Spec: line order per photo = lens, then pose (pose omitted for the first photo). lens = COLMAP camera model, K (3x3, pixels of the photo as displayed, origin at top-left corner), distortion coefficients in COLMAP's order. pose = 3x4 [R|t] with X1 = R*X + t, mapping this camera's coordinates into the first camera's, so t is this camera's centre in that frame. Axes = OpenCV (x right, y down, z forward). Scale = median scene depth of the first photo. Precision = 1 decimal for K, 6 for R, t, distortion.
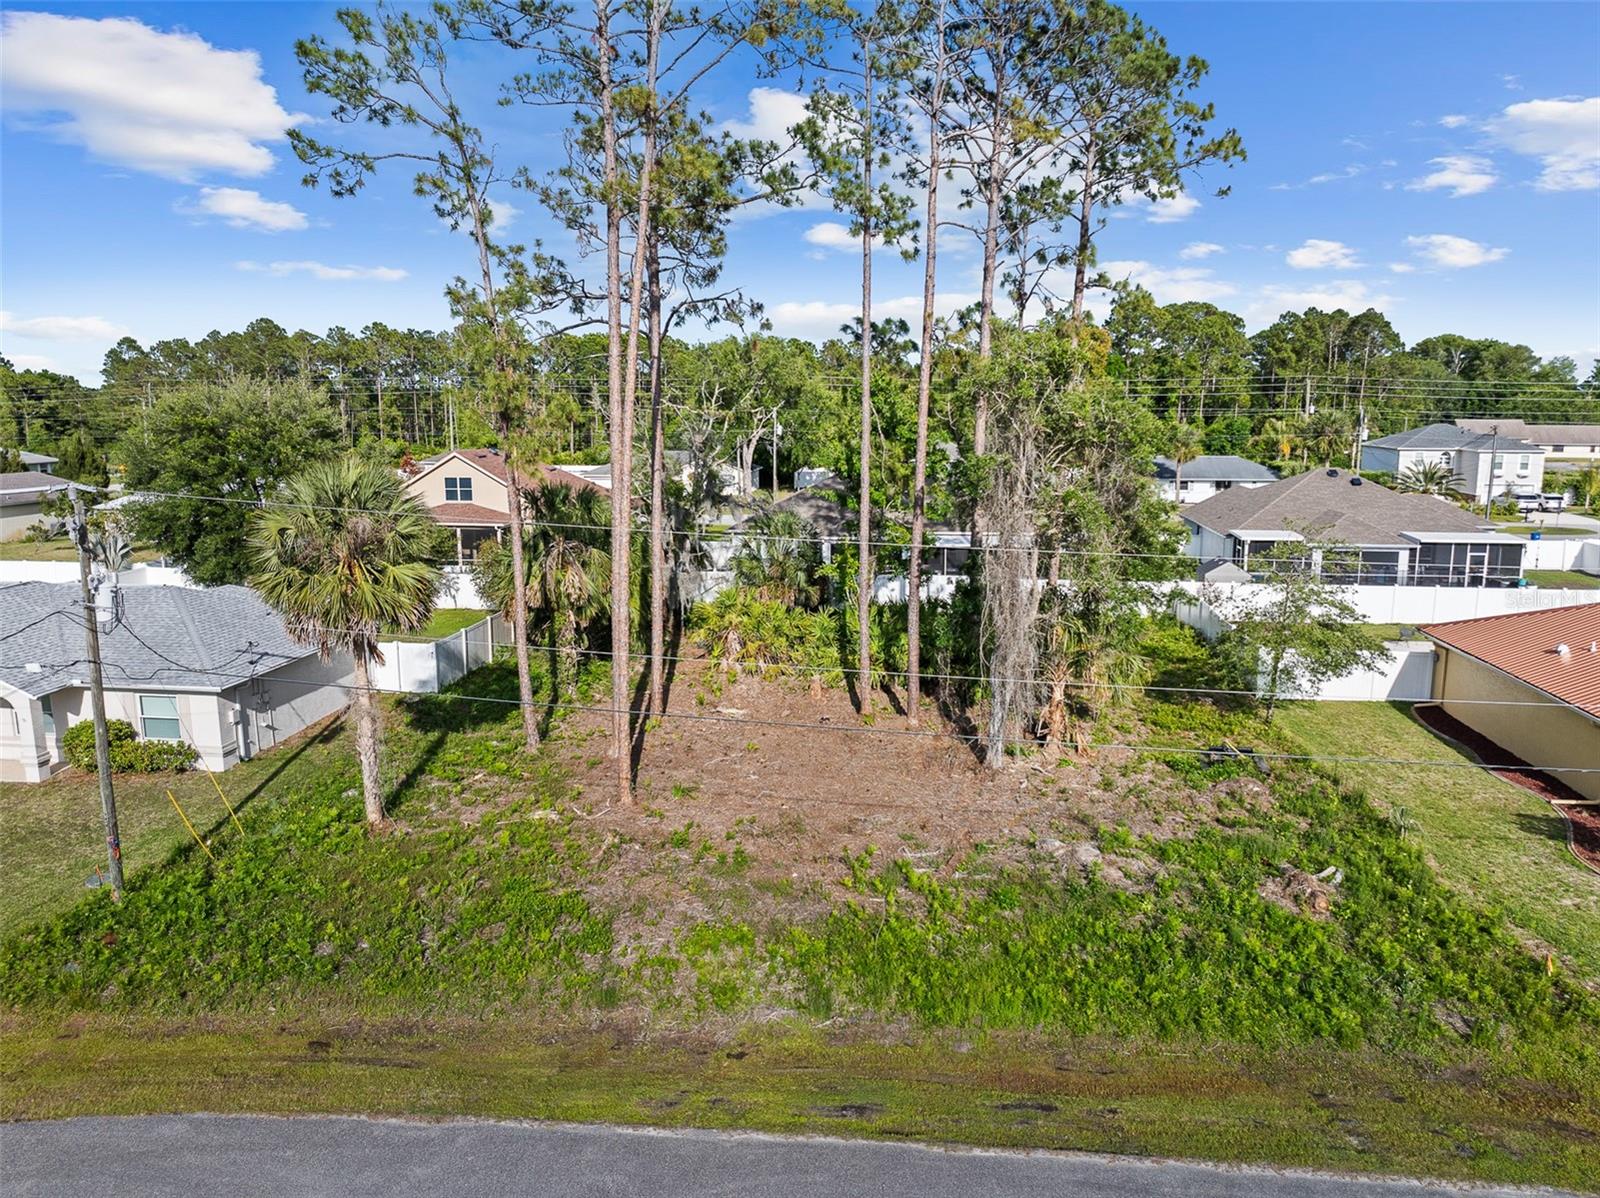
lens RADIAL K [[1125.2, 0, 801.0], [0, 1125.2, 589.3], [0, 0, 1]] dist [-0.036916, -0.002436]
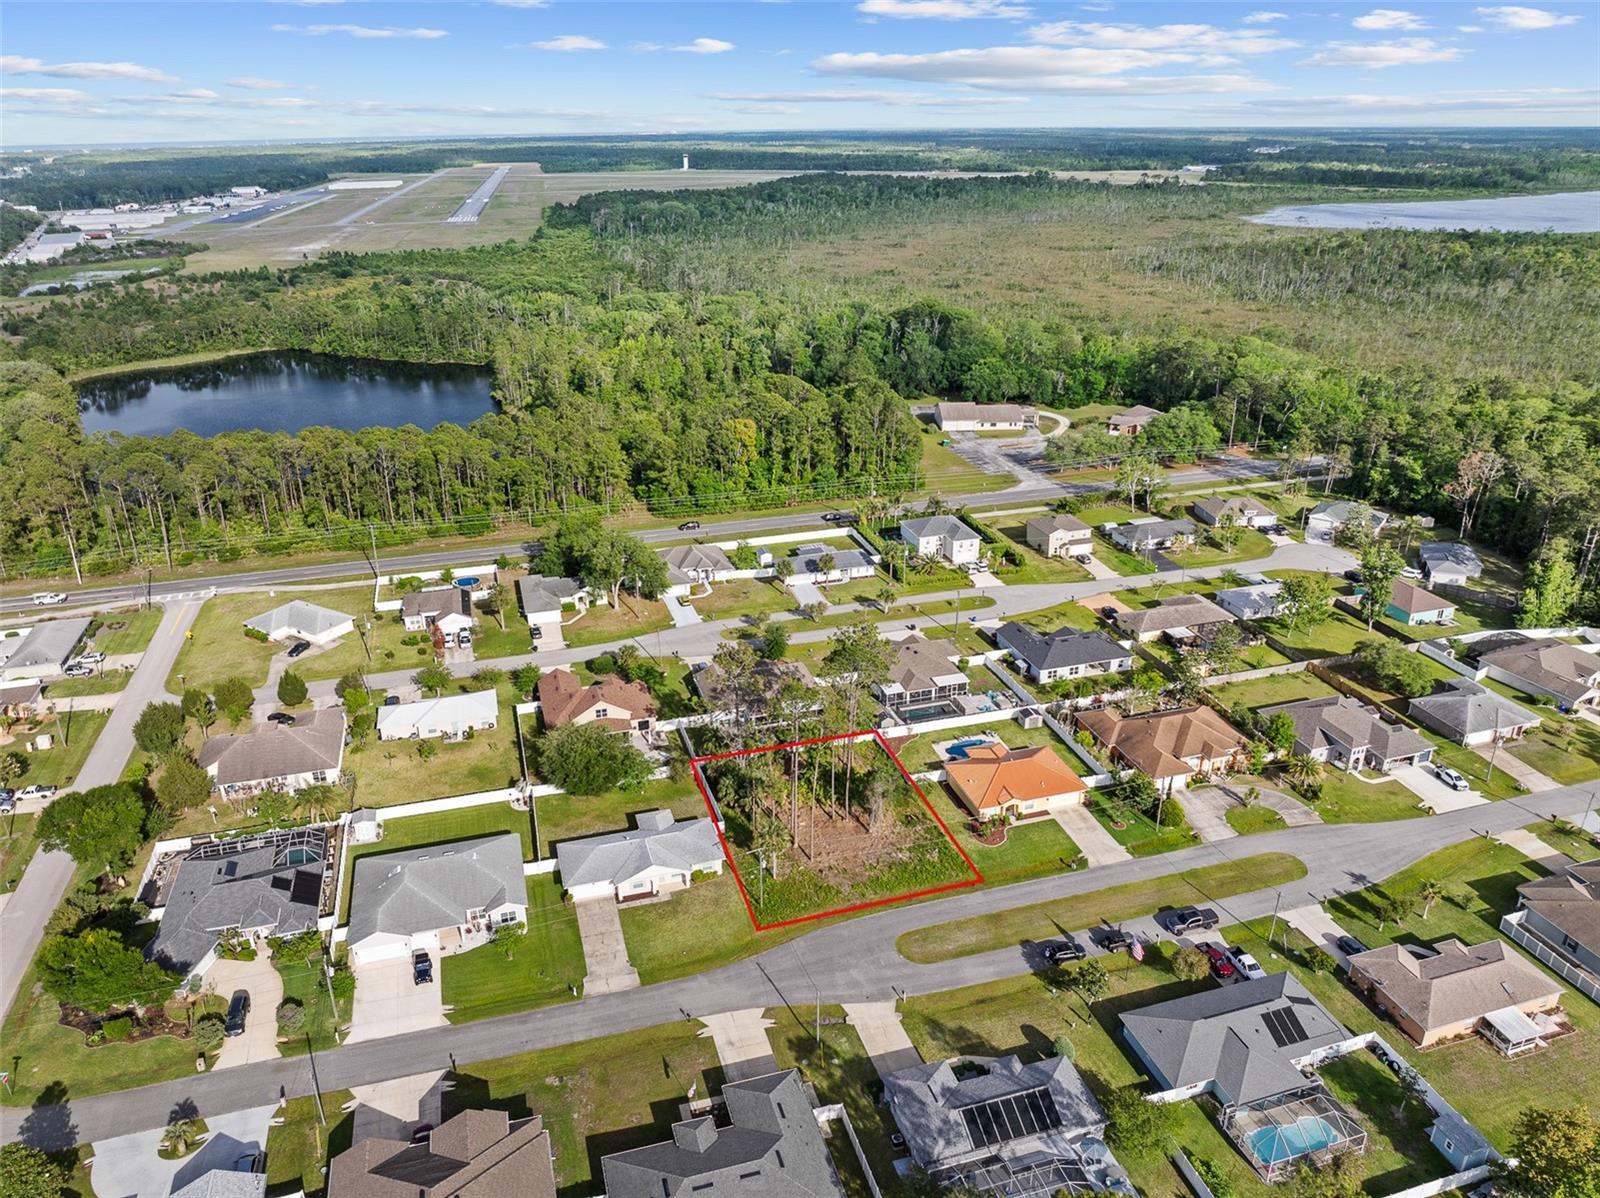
lens RADIAL K [[1120.7, 0, 802.8], [0, 1120.7, 597.0], [0, 0, 1]] dist [-0.031343, -0.009184]
pose [[0.911628, -0.164408, 0.376703, -1.771039], [0.072876, 0.966648, 0.245522, -2.056578], [-0.404505, -0.196372, 0.893204, -3.050984]]
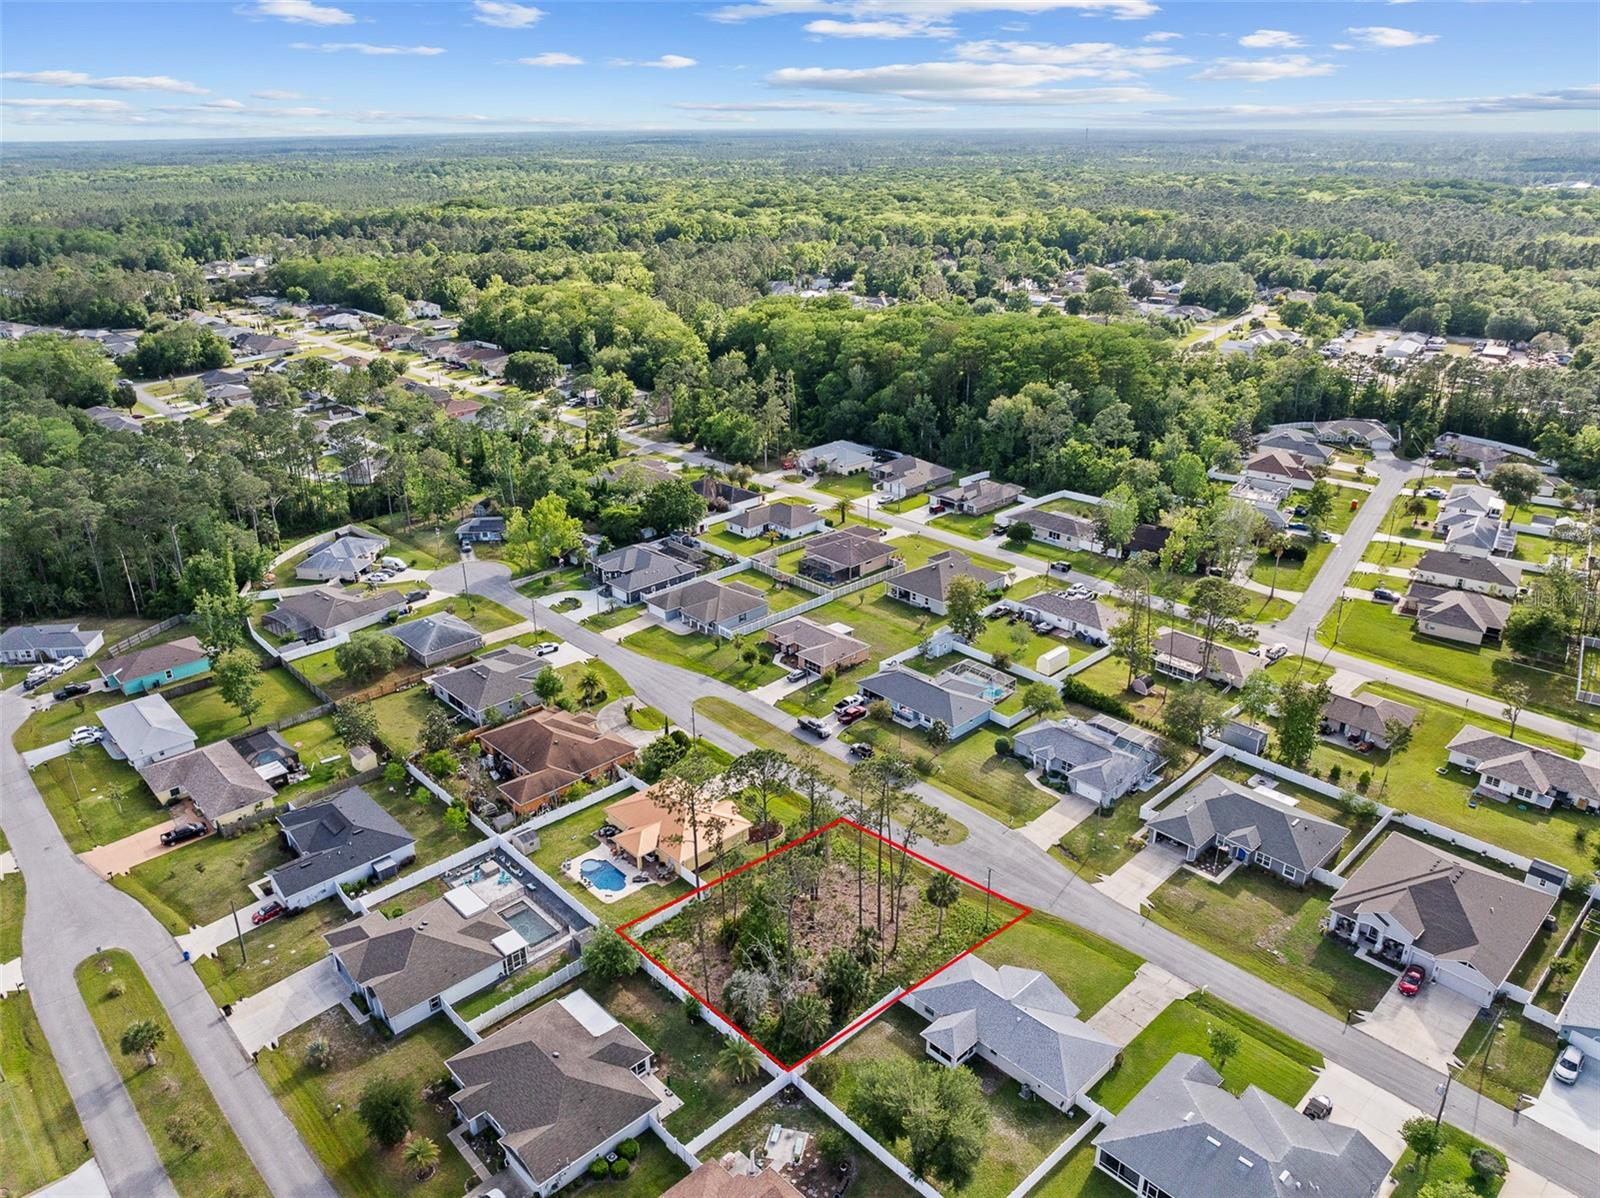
lens RADIAL K [[1120.7, 0, 802.8], [0, 1120.7, 597.0], [0, 0, 1]] dist [-0.031343, -0.009184]
pose [[-0.778911, -0.235096, 0.581401, -2.107288], [0.112736, 0.859484, 0.498575, -3.110972], [-0.616919, 0.453890, -0.642958, 3.358376]]
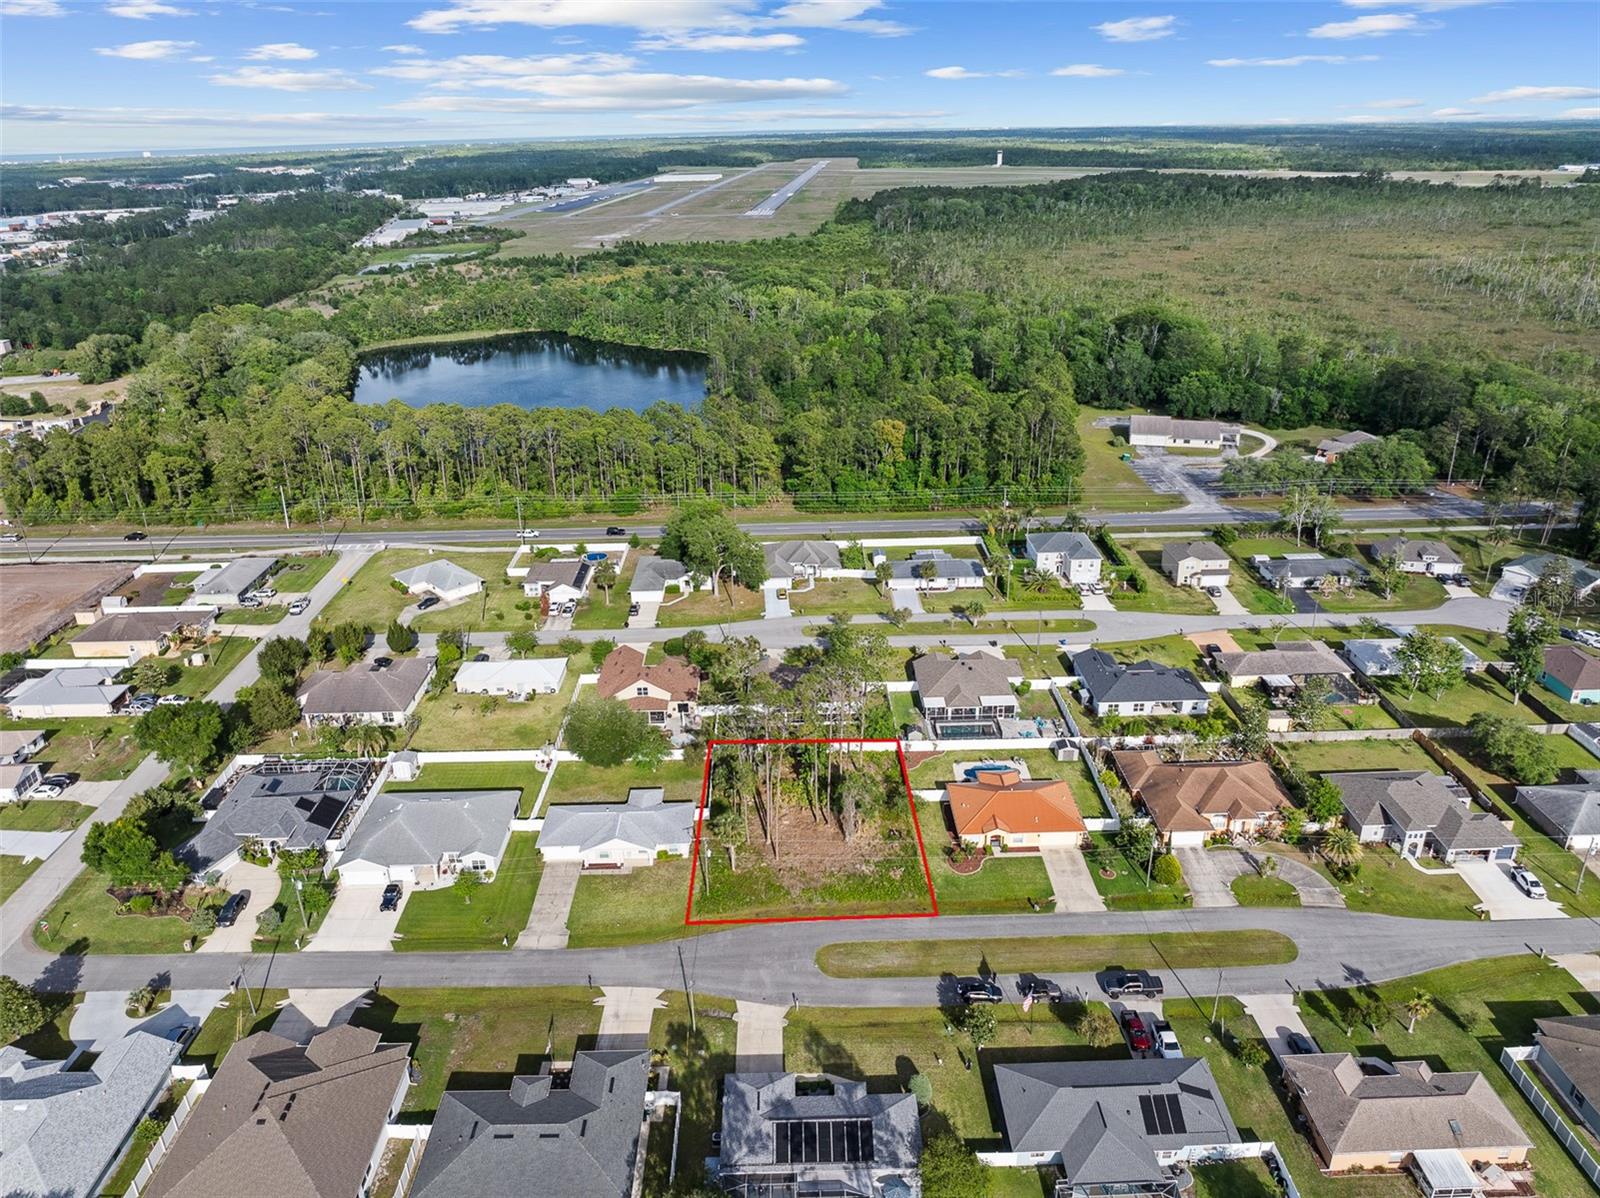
lens RADIAL K [[1124.0, 0, 802.4], [0, 1124.0, 589.4], [0, 0, 1]] dist [-0.030329, -0.007652]
pose [[0.989000, -0.070312, 0.130137, -0.579242], [0.039190, 0.972913, 0.227824, -2.025096], [-0.142631, -0.220218, 0.964966, -3.448487]]
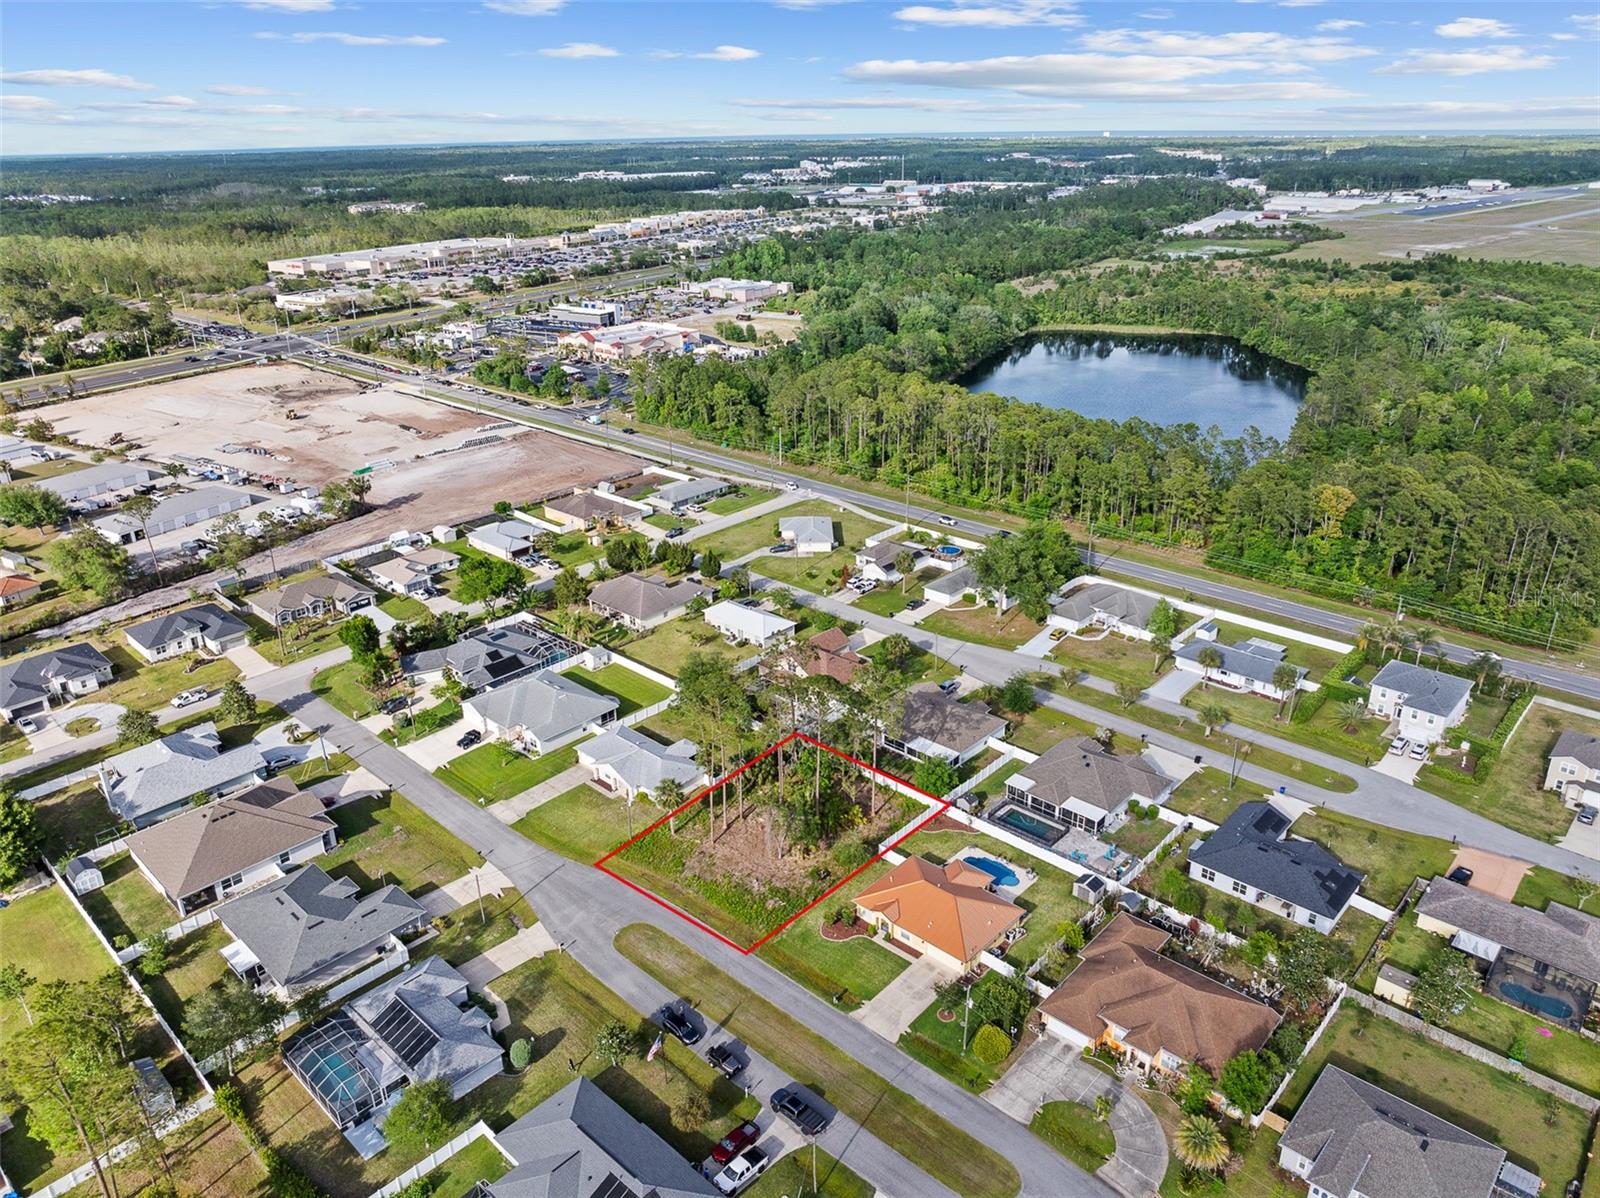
lens RADIAL K [[1125.2, 0, 801.0], [0, 1125.2, 589.3], [0, 0, 1]] dist [-0.036916, -0.002436]
pose [[0.816109, 0.212758, -0.537308, 2.593463], [-0.083635, 0.963458, 0.254468, -2.194176], [0.571814, -0.162736, 0.804081, -2.650499]]
